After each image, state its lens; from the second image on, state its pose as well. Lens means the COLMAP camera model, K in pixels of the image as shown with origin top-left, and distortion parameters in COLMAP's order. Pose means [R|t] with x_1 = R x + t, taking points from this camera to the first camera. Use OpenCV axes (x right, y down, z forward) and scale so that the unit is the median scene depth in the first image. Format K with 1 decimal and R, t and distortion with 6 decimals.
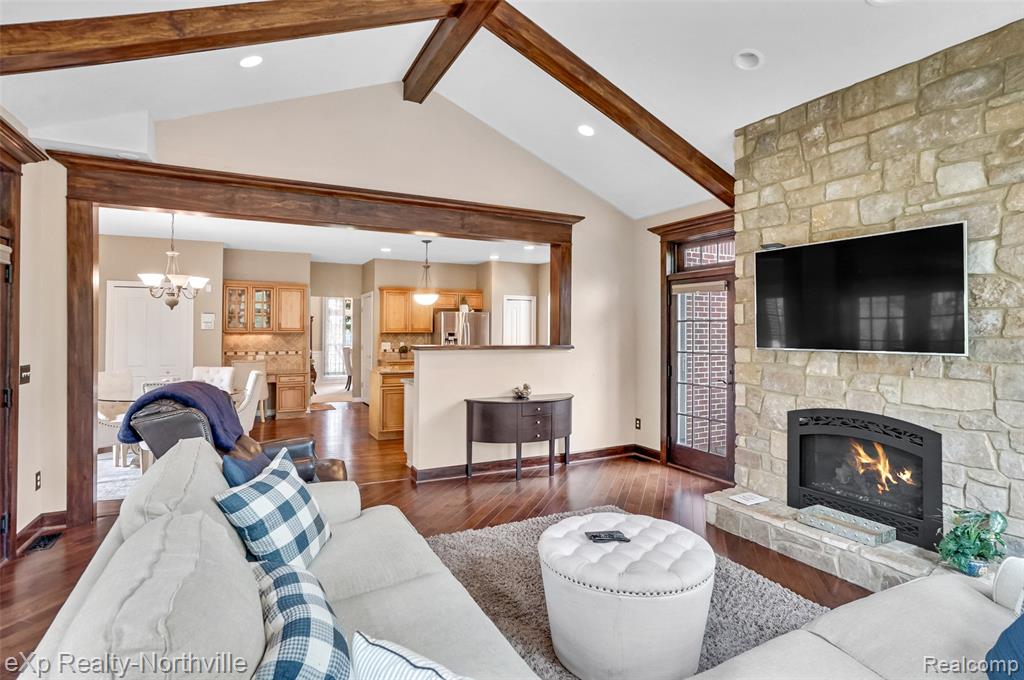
lens RADIAL K [[533.5, 0, 507.2], [0, 533.5, 327.8], [0, 0, 1]] dist [-0.035255, 0.028634]
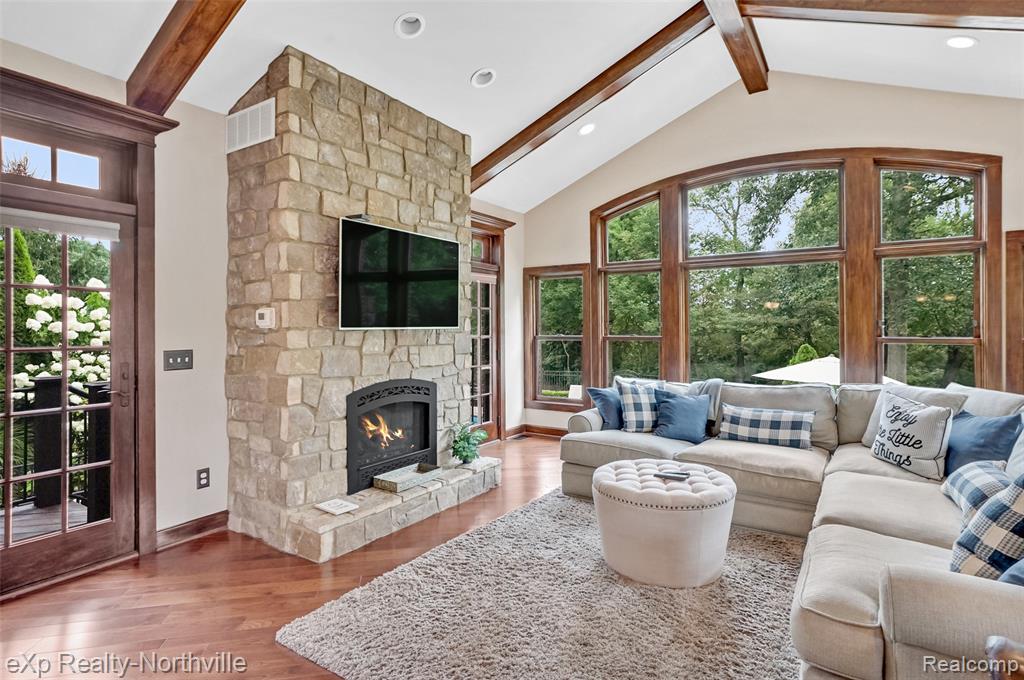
lens RADIAL K [[533.5, 0, 507.2], [0, 533.5, 327.8], [0, 0, 1]] dist [-0.035255, 0.028634]
pose [[-0.482560, 0.004176, 0.875853, -0.429631], [0.002369, 0.999991, -0.003463, 0.041960], [-0.875860, 0.000404, -0.482566, 1.205264]]
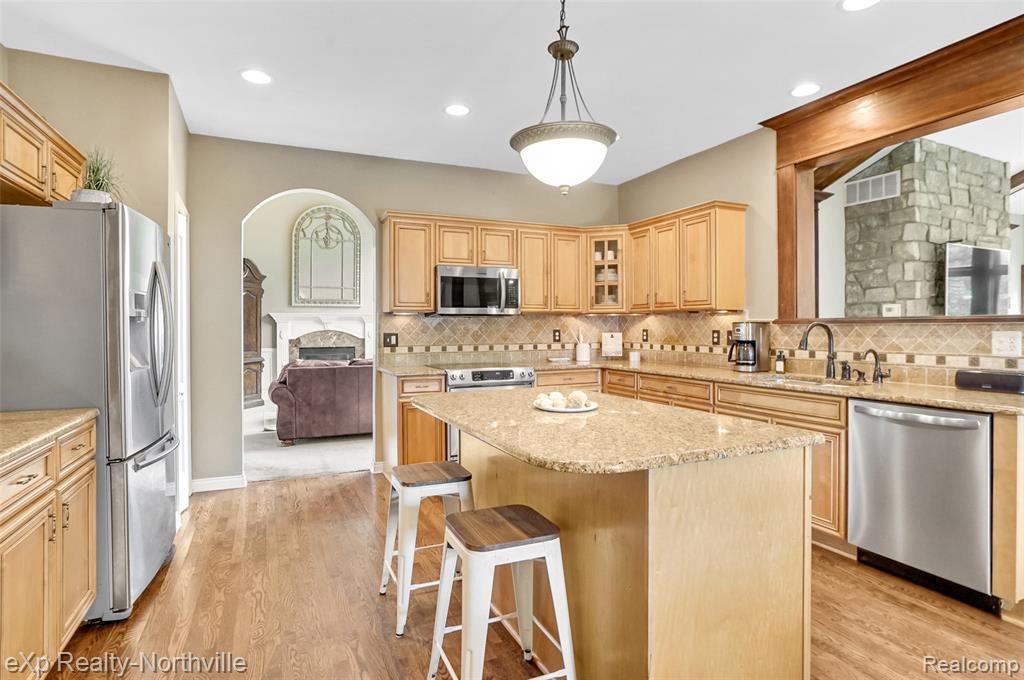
lens RADIAL K [[533.5, 0, 507.2], [0, 533.5, 327.8], [0, 0, 1]] dist [-0.035255, 0.028634]
pose [[0.033917, -0.004811, 0.999413, -0.879821], [-0.004146, 0.999979, 0.004954, 0.064091], [-0.999416, -0.004311, 0.033897, 2.078248]]
